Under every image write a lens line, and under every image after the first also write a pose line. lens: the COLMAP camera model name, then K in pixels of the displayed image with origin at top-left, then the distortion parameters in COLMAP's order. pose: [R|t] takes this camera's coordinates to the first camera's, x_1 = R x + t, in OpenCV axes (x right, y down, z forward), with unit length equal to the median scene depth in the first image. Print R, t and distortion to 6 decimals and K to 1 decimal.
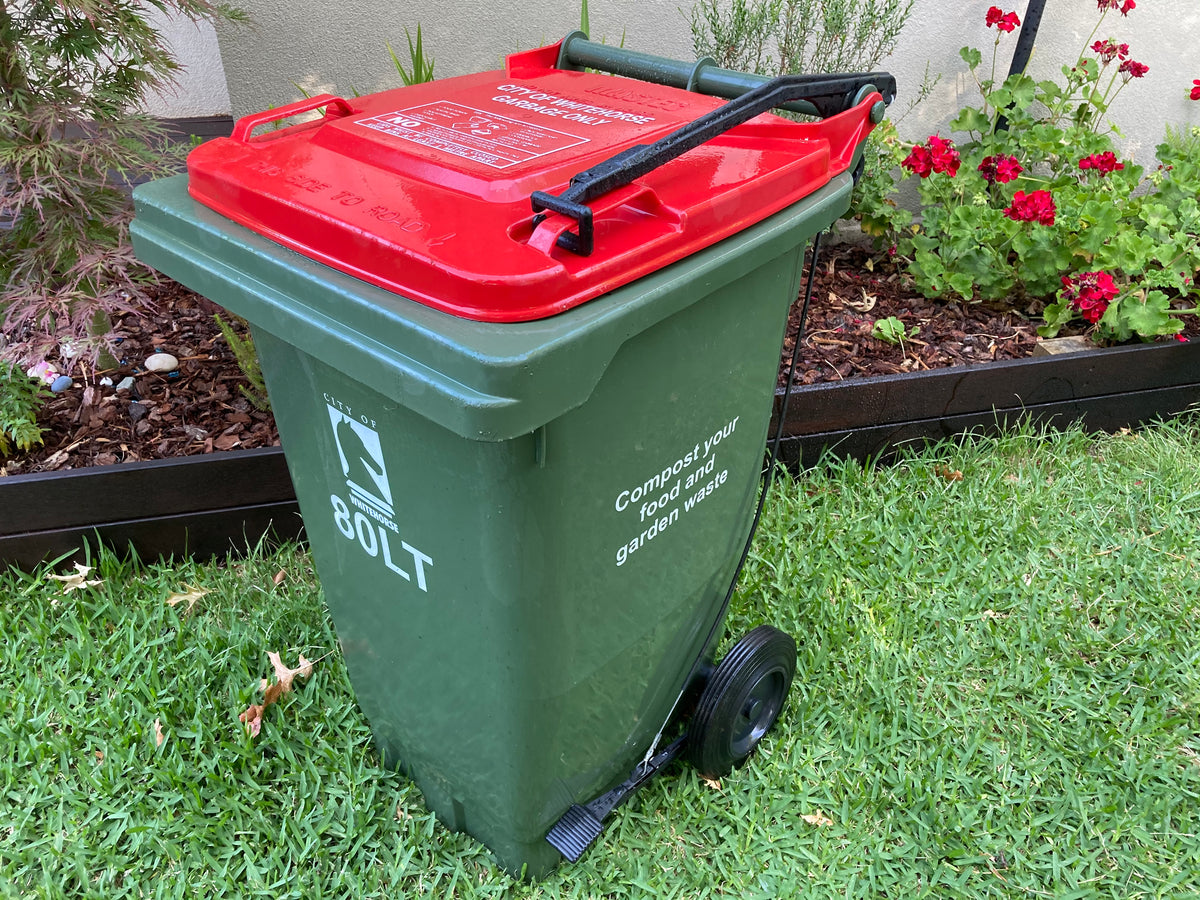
lens RADIAL K [[986.8, 0, 586.4], [0, 986.8, 451.6], [0, 0, 1]] dist [0.000591, 0.016198]
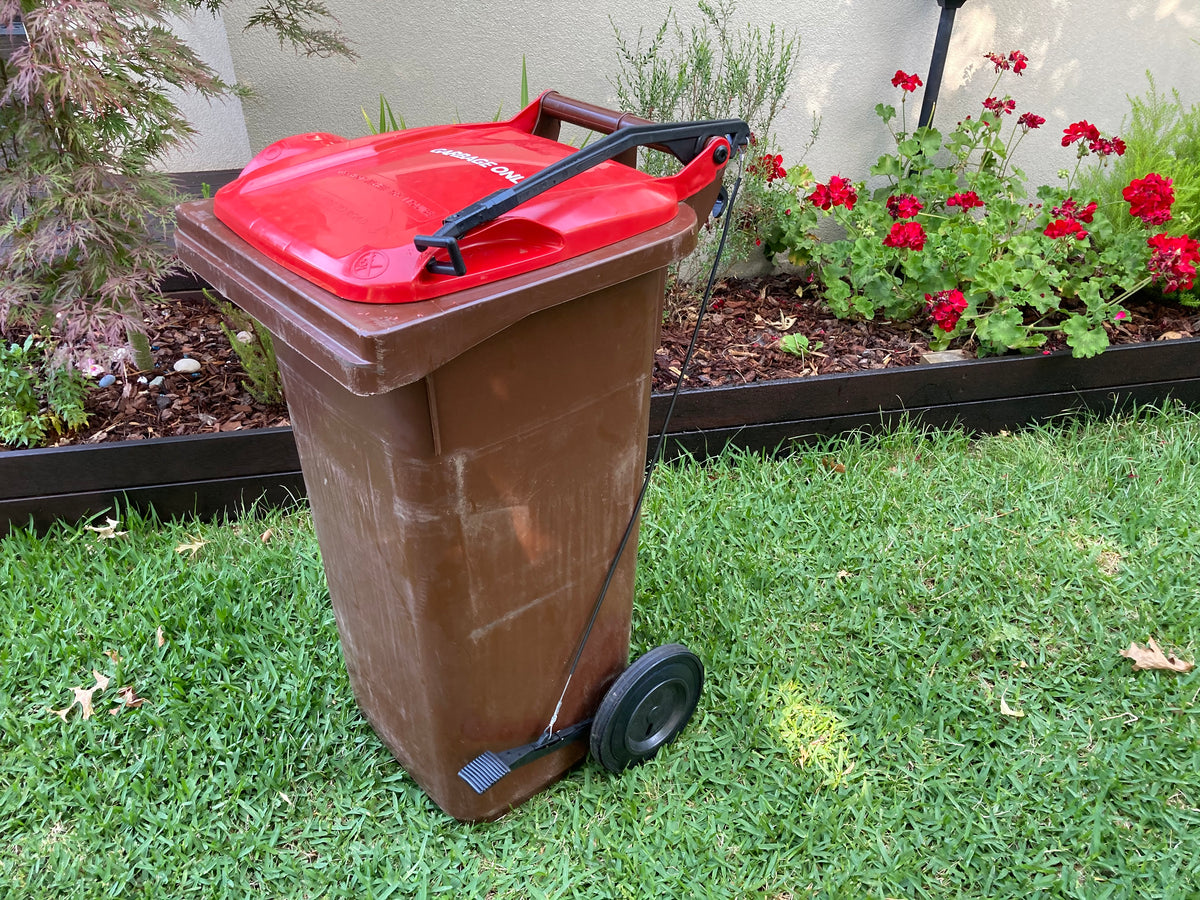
lens RADIAL K [[986.3, 0, 583.3], [0, 986.3, 451.3], [0, 0, 1]] dist [0.009771, -0.004077]
pose [[0.996853, 0.013009, -0.078201, 0.166681], [-0.016749, 0.998738, -0.047356, 0.069225], [0.077486, 0.048516, 0.995812, -0.191134]]
